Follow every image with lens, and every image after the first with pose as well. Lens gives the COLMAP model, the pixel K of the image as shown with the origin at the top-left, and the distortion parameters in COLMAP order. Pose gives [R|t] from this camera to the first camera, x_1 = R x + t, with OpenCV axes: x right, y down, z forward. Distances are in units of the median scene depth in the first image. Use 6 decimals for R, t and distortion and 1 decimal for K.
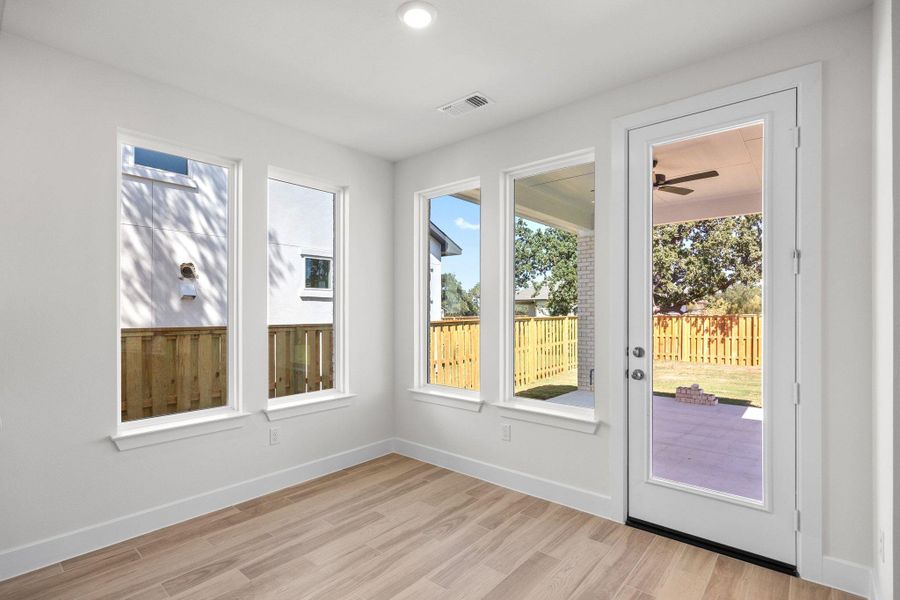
lens RADIAL K [[424.4, 0, 451.7], [0, 424.4, 308.8], [0, 0, 1]] dist [-0.002514, -0.000271]
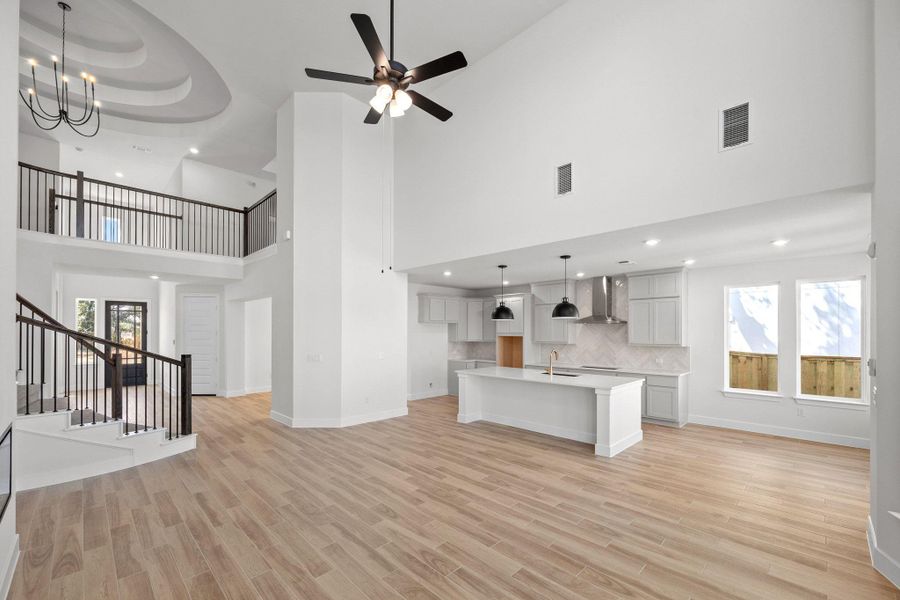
lens RADIAL K [[370.5, 0, 452.0], [0, 370.5, 330.5], [0, 0, 1]] dist [-0.001251, -0.000093]
pose [[-0.090174, -0.004229, -0.995917, 0.838971], [0.004192, 0.999981, -0.004626, -0.050071], [0.995917, -0.004592, -0.090155, -0.284911]]
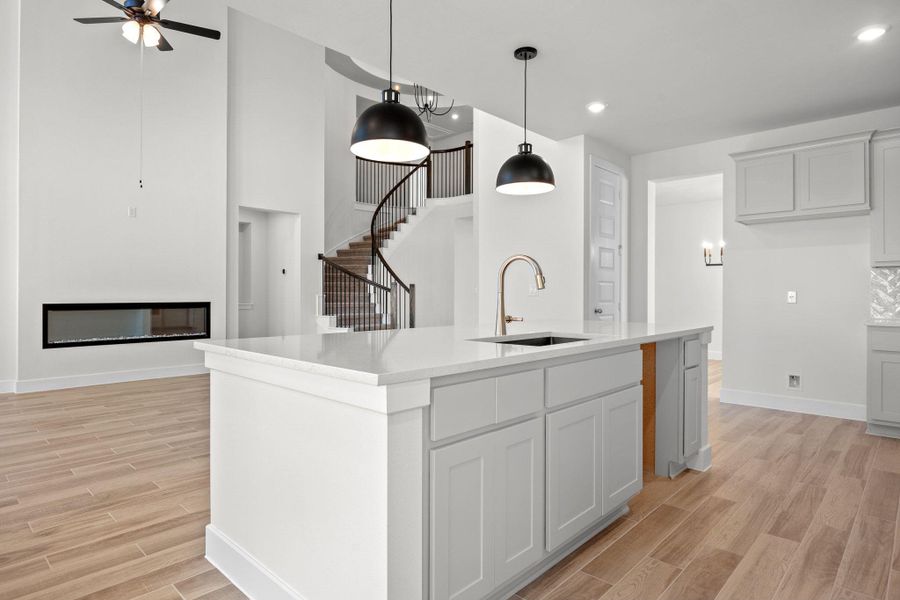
lens RADIAL K [[502.8, 0, 450.0], [0, 502.8, 300.0], [0, 0, 1]] dist [0.015695, 0.000180]
pose [[-0.998229, -0.005325, 0.059243, -0.229834], [-0.004819, 0.999951, 0.008681, 0.038335], [-0.059287, 0.008380, -0.998206, 0.362706]]
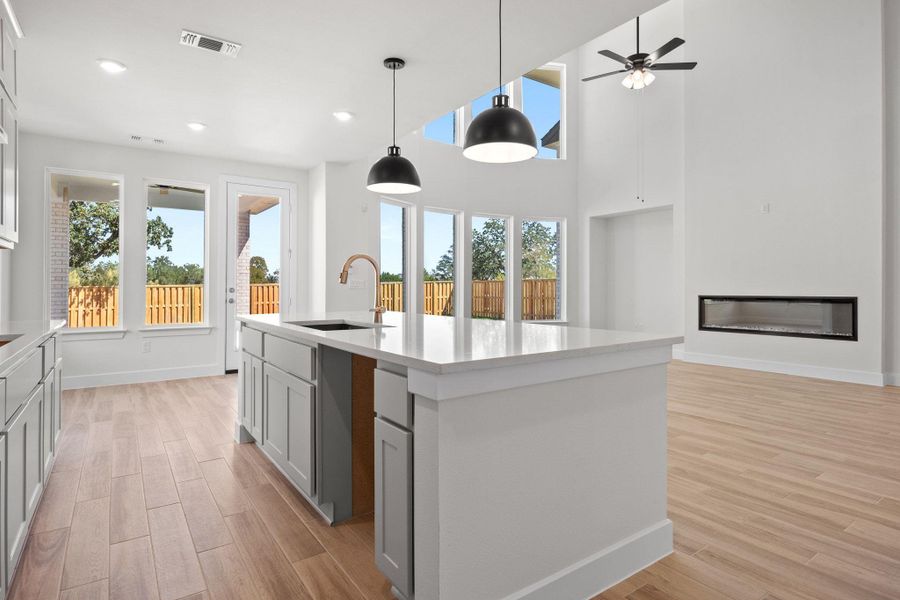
lens RADIAL K [[482.1, 0, 449.4], [0, 482.1, 285.7], [0, 0, 1]] dist [-0.001415, -0.000172]
pose [[0.262739, 0.002154, 0.964865, -0.725908], [-0.002153, 0.999996, -0.001646, 0.037470], [-0.964865, -0.001645, 0.262743, -0.307741]]
